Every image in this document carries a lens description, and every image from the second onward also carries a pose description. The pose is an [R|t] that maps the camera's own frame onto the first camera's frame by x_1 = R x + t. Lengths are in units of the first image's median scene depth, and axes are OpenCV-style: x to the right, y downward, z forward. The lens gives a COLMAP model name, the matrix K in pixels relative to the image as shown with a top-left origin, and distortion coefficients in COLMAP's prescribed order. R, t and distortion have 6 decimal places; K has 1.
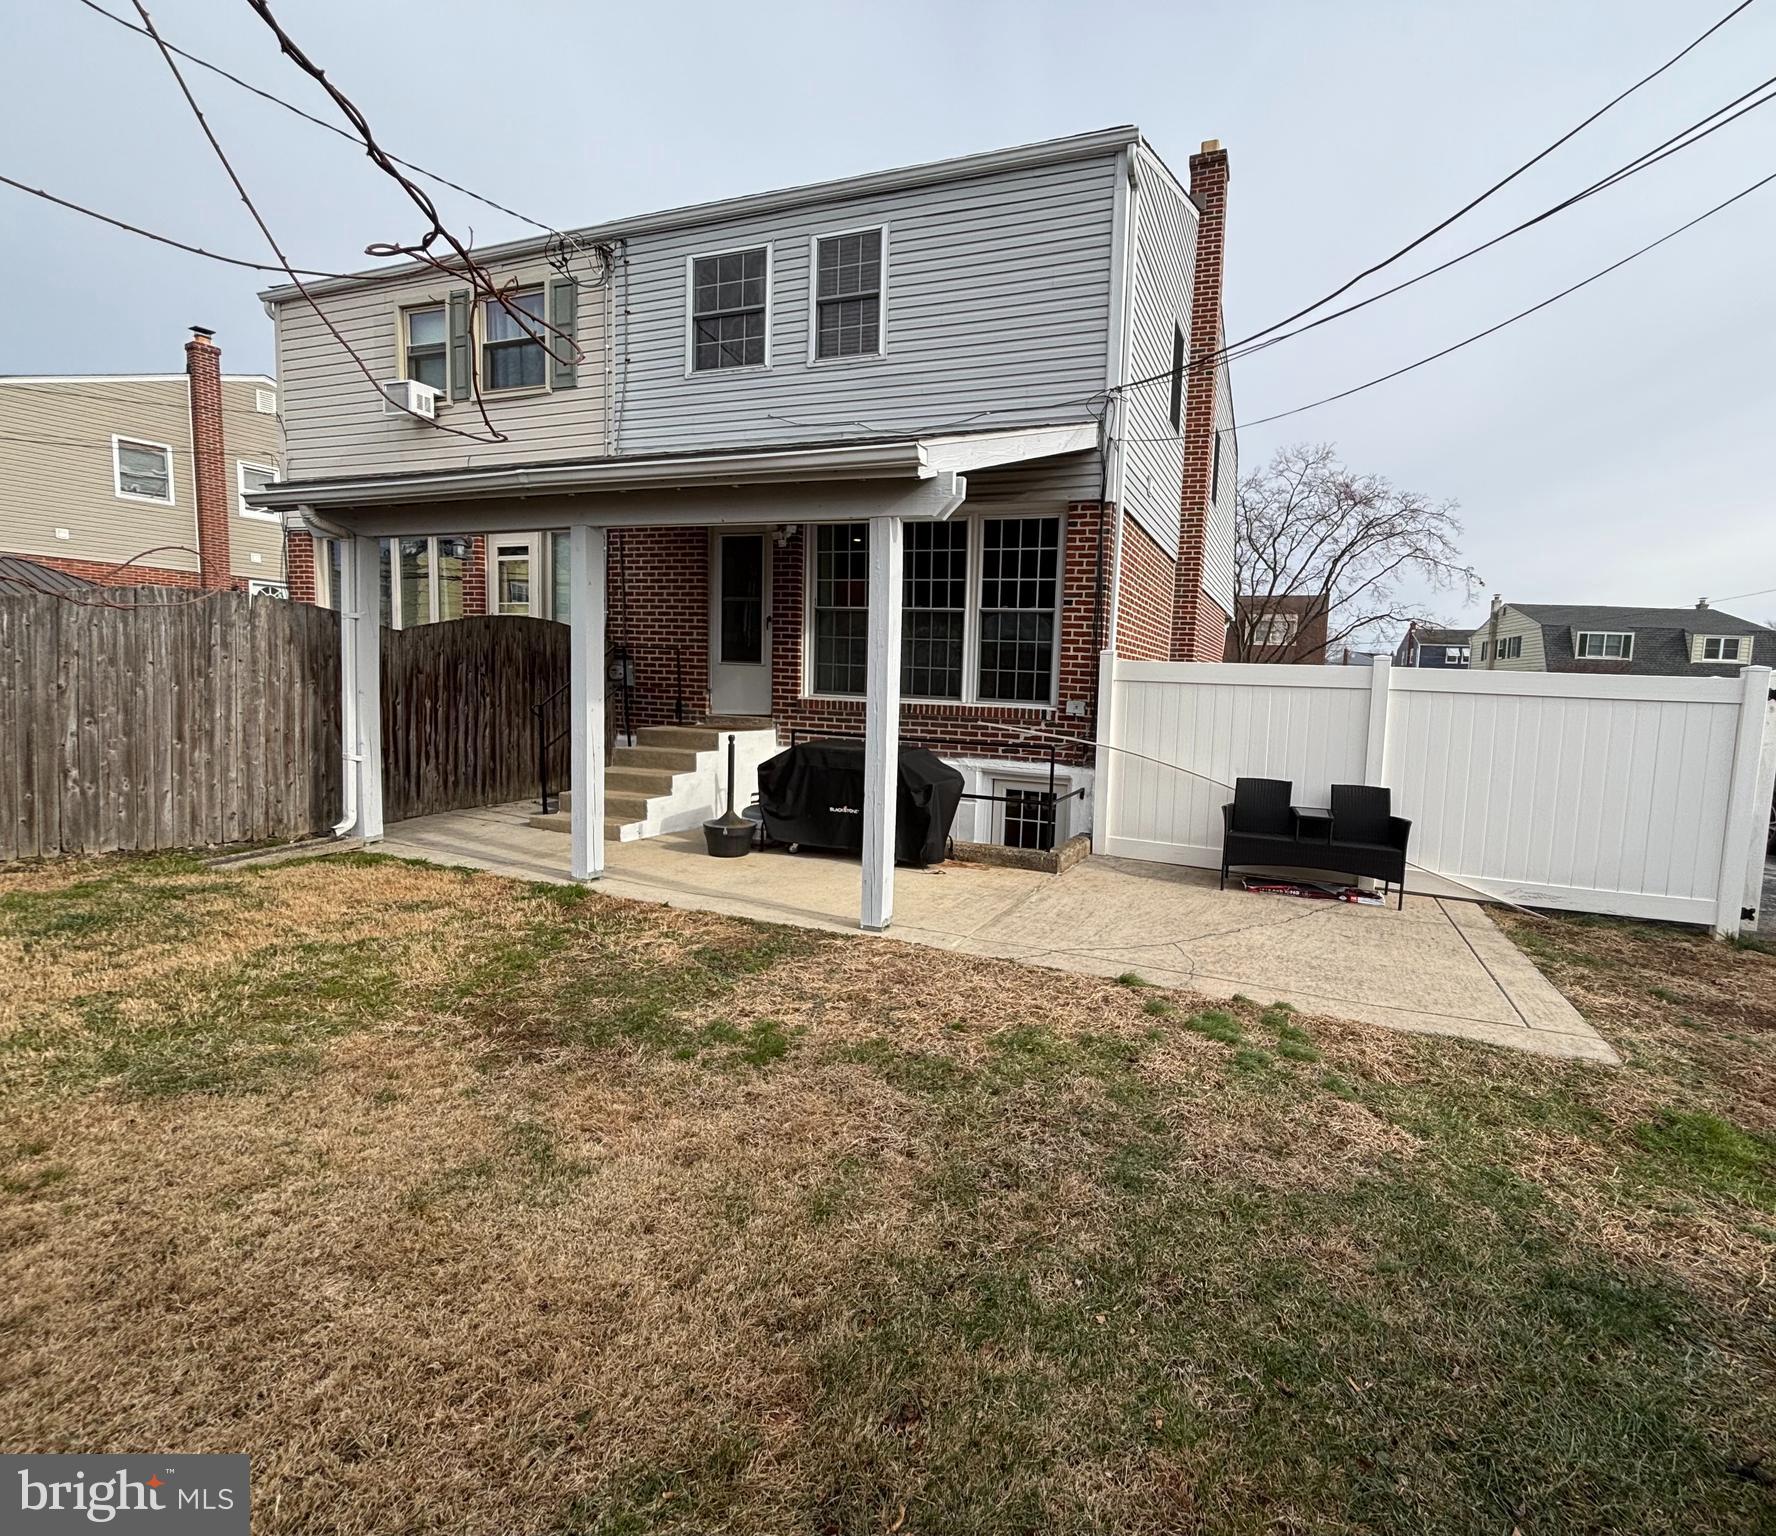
lens RADIAL K [[793.7, 0, 889.9], [0, 793.7, 771.6], [0, 0, 1]] dist [-0.013972, -0.000566]
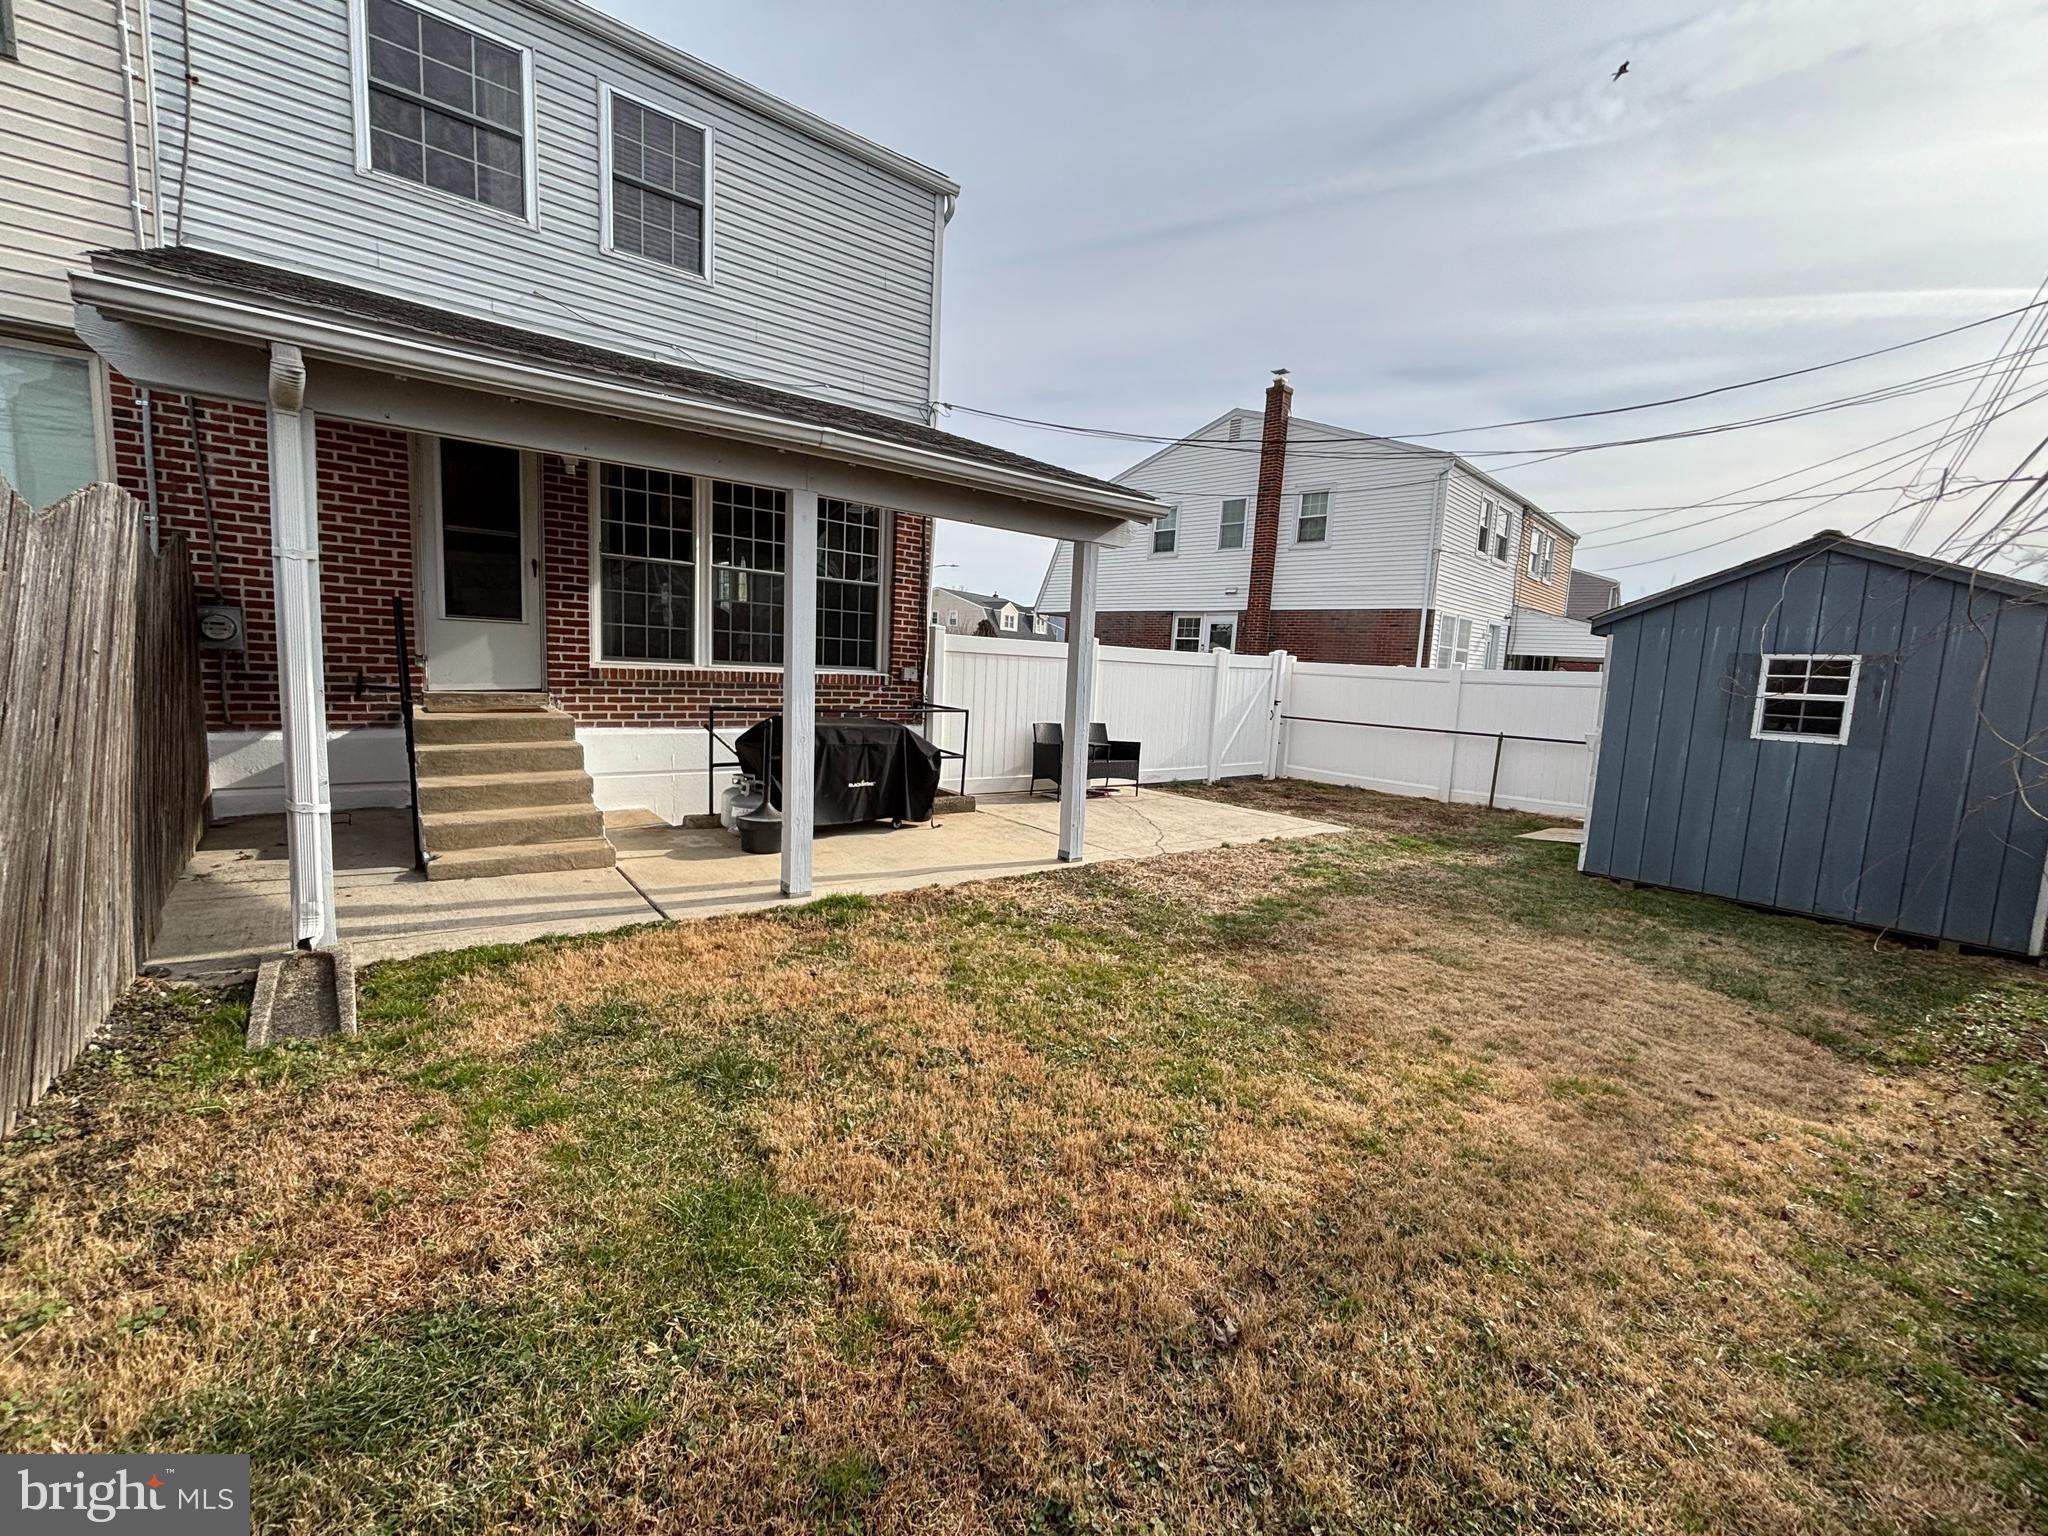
lens RADIAL K [[827.7, 0, 1029.5], [0, 827.7, 761.5], [0, 0, 1]] dist [0.007621, -0.002122]
pose [[0.539237, -0.113289, 0.834499, -0.649836], [0.070511, 0.993505, 0.089312, -0.045506], [-0.839197, 0.010681, 0.543723, 0.192504]]
